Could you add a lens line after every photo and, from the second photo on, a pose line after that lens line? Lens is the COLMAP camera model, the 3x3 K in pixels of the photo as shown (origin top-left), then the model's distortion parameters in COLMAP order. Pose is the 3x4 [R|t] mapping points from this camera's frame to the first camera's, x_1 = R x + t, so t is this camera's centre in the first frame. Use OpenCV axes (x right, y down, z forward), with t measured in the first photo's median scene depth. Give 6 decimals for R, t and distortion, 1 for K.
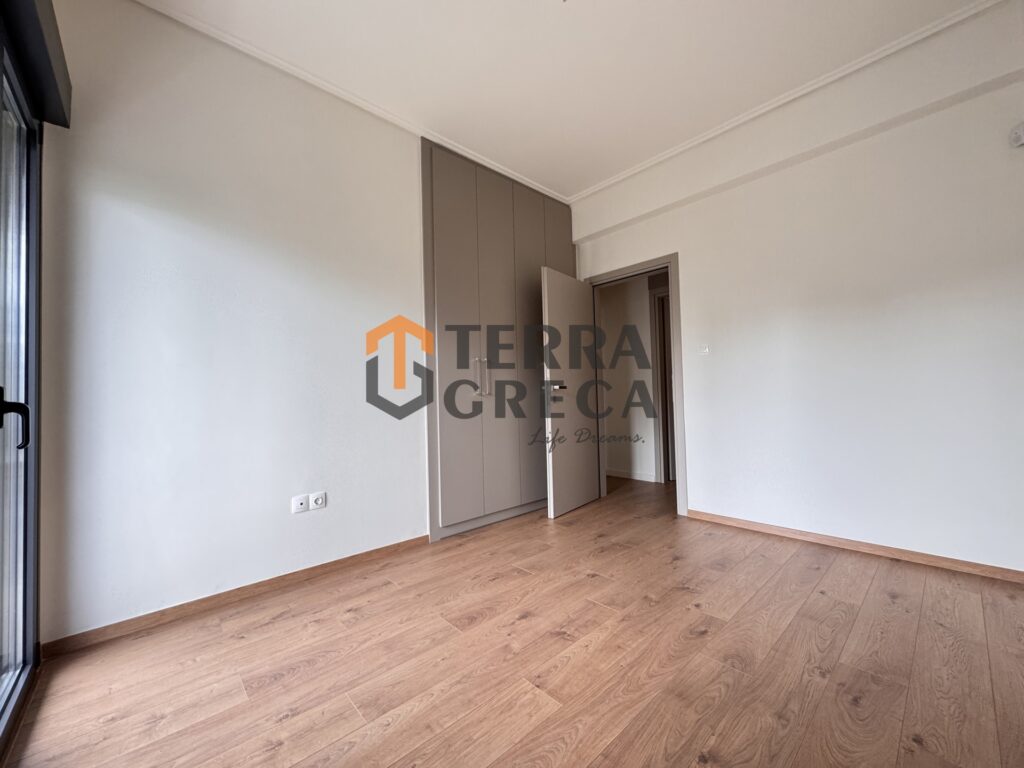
lens RADIAL K [[406.9, 0, 512.0], [0, 406.9, 384.0], [0, 0, 1]] dist [-0.000991, 0.000030]
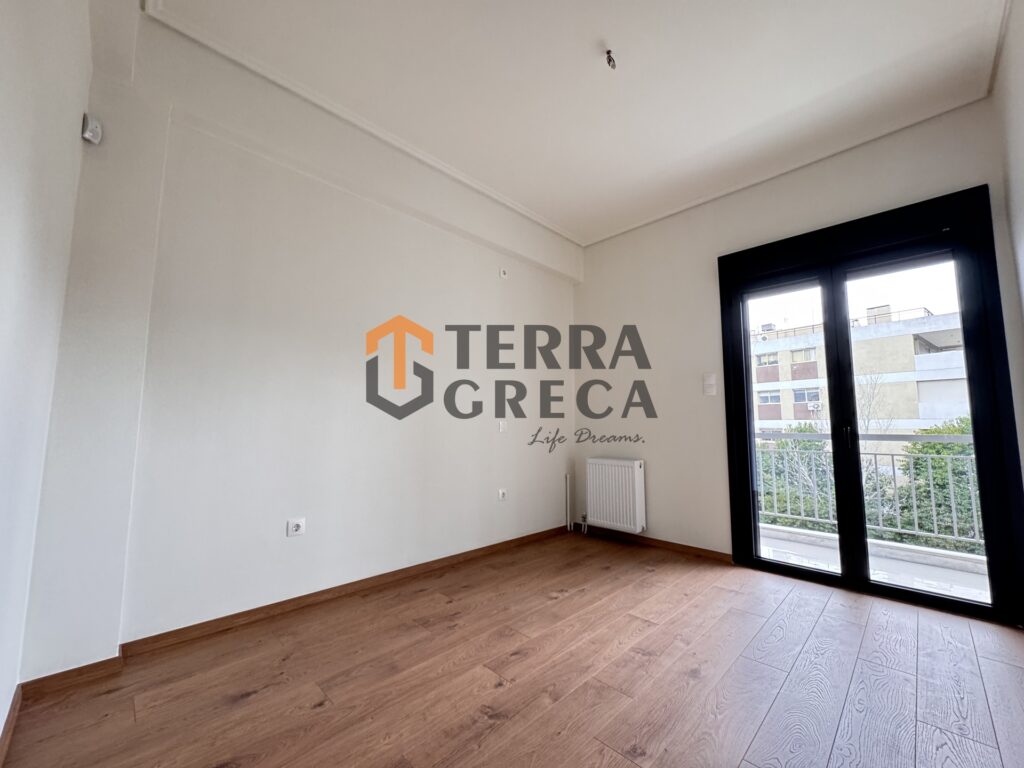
lens RADIAL K [[406.9, 0, 512.0], [0, 406.9, 384.0], [0, 0, 1]] dist [-0.000991, 0.000030]
pose [[-0.998817, 0.016546, -0.045734, 0.400677], [0.022558, 0.990691, -0.134248, 0.037723], [0.043087, -0.135121, -0.989892, 1.677222]]
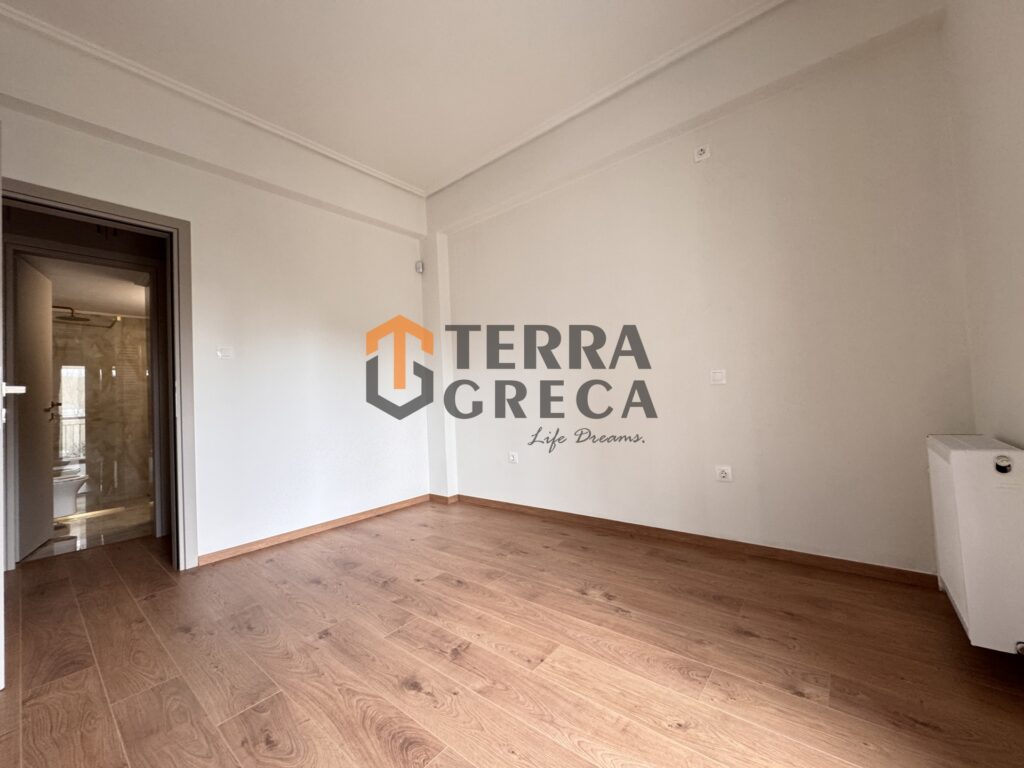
lens RADIAL K [[406.9, 0, 512.0], [0, 406.9, 384.0], [0, 0, 1]] dist [-0.000991, 0.000030]
pose [[-0.139007, 0.062347, 0.988327, -0.645248], [0.019522, 0.997995, -0.060211, 0.062163], [-0.990099, 0.010924, -0.139946, 0.782581]]
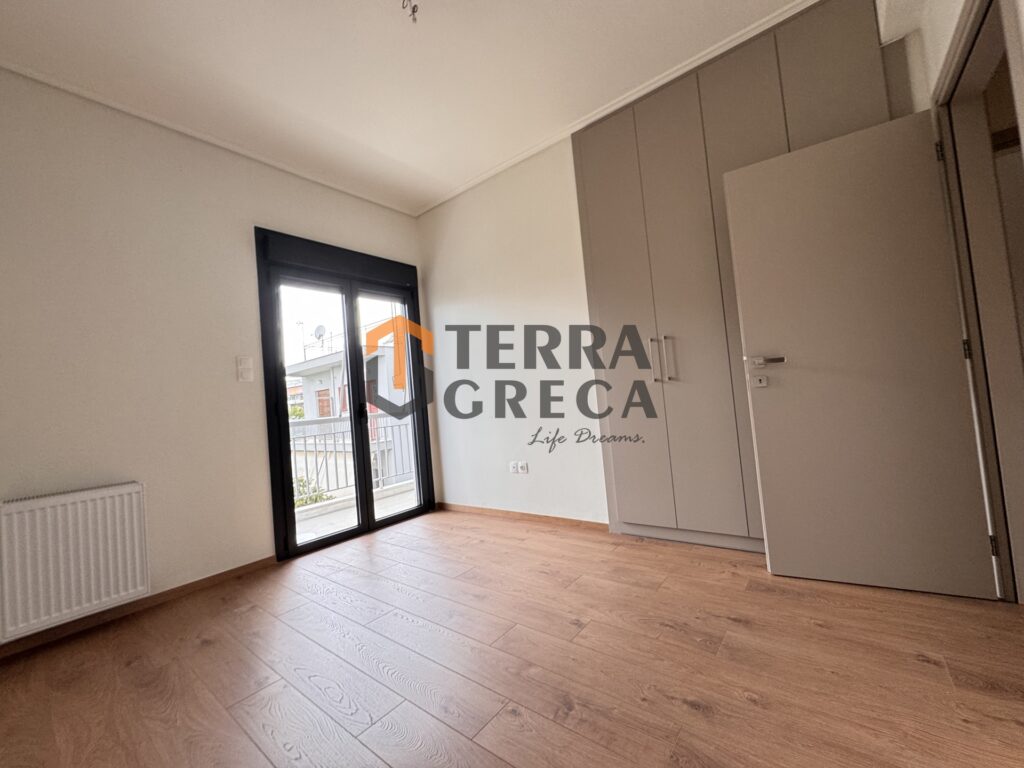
lens RADIAL K [[406.9, 0, 512.0], [0, 406.9, 384.0], [0, 0, 1]] dist [-0.000991, 0.000030]
pose [[0.158922, -0.027041, -0.986921, 0.995388], [0.113584, 0.993488, -0.008931, 0.007306], [0.980736, -0.110679, 0.160959, 0.830031]]
